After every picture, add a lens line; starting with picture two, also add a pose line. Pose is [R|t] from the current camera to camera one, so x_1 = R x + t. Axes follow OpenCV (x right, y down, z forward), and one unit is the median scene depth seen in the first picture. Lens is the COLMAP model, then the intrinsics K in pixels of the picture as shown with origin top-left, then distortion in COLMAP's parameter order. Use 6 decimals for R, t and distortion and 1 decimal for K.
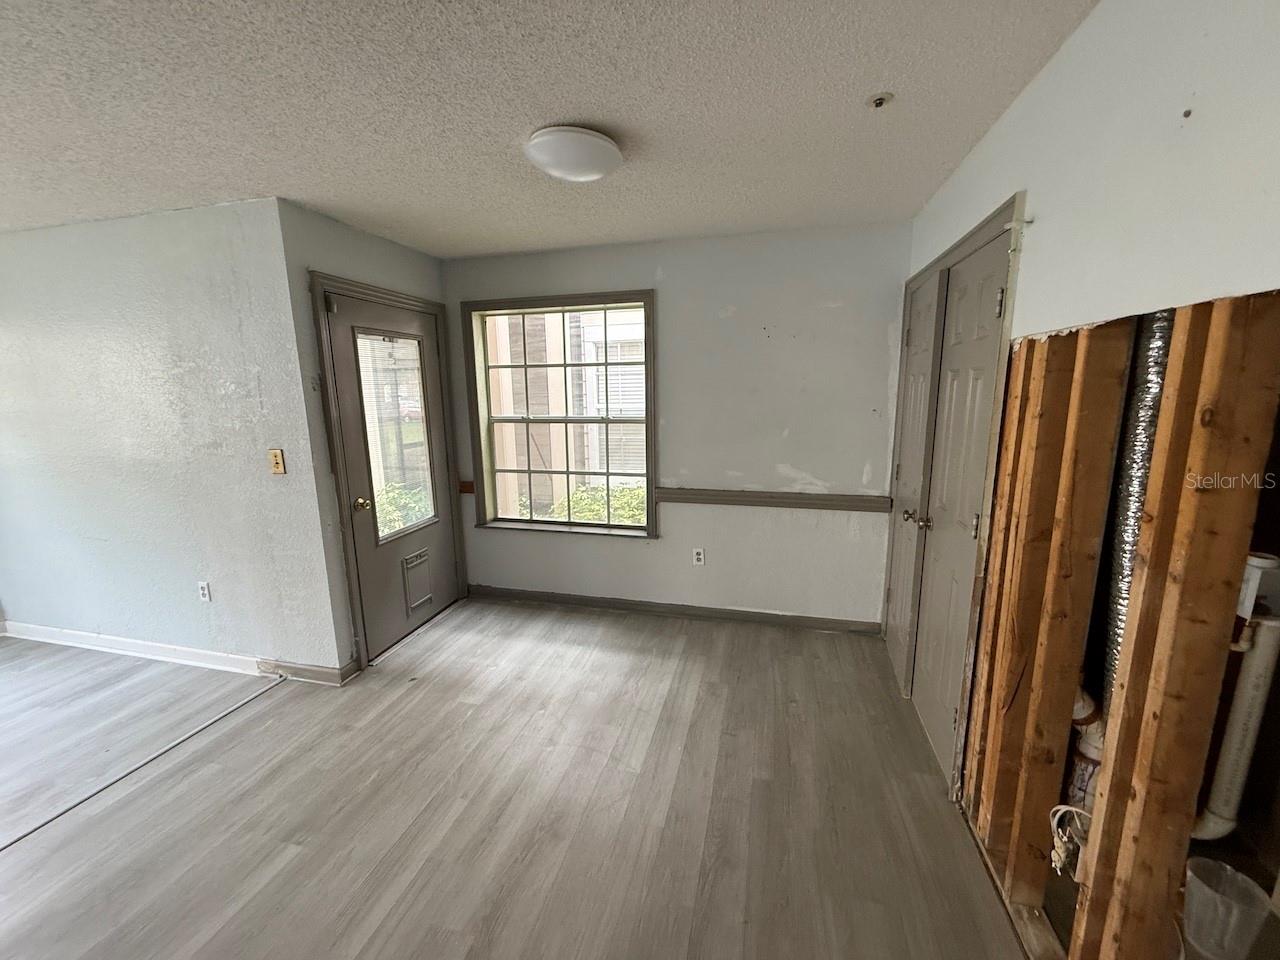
lens RADIAL K [[508.7, 0, 638.8], [0, 508.7, 479.1], [0, 0, 1]] dist [-0.000235, -0.000367]
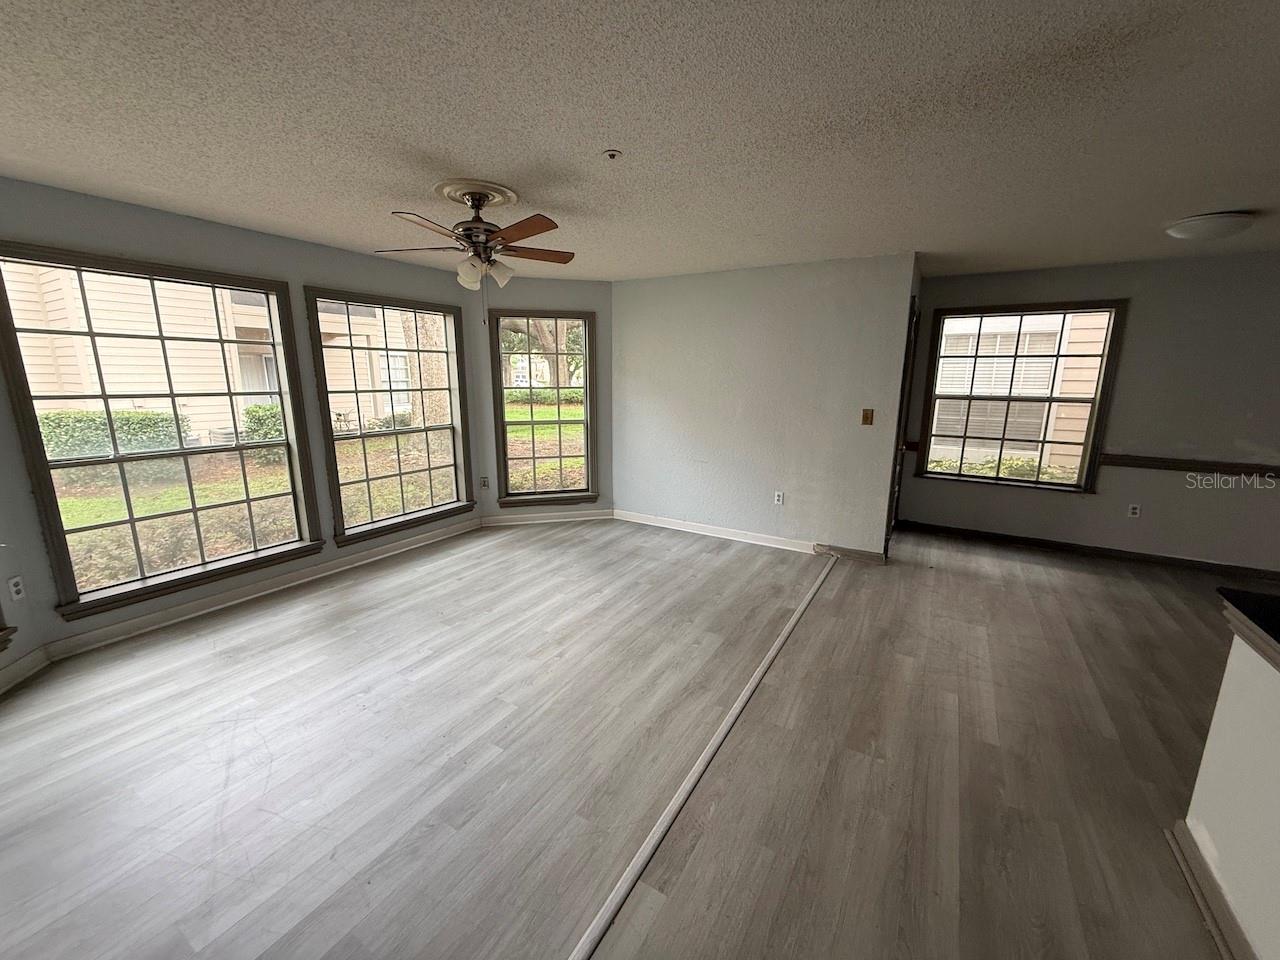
lens RADIAL K [[508.7, 0, 638.8], [0, 508.7, 479.1], [0, 0, 1]] dist [-0.000235, -0.000367]
pose [[0.958250, 0.077426, -0.275248, -0.741809], [-0.071029, 0.996923, 0.033148, 0.124205], [0.276968, -0.012214, 0.960802, -0.565268]]
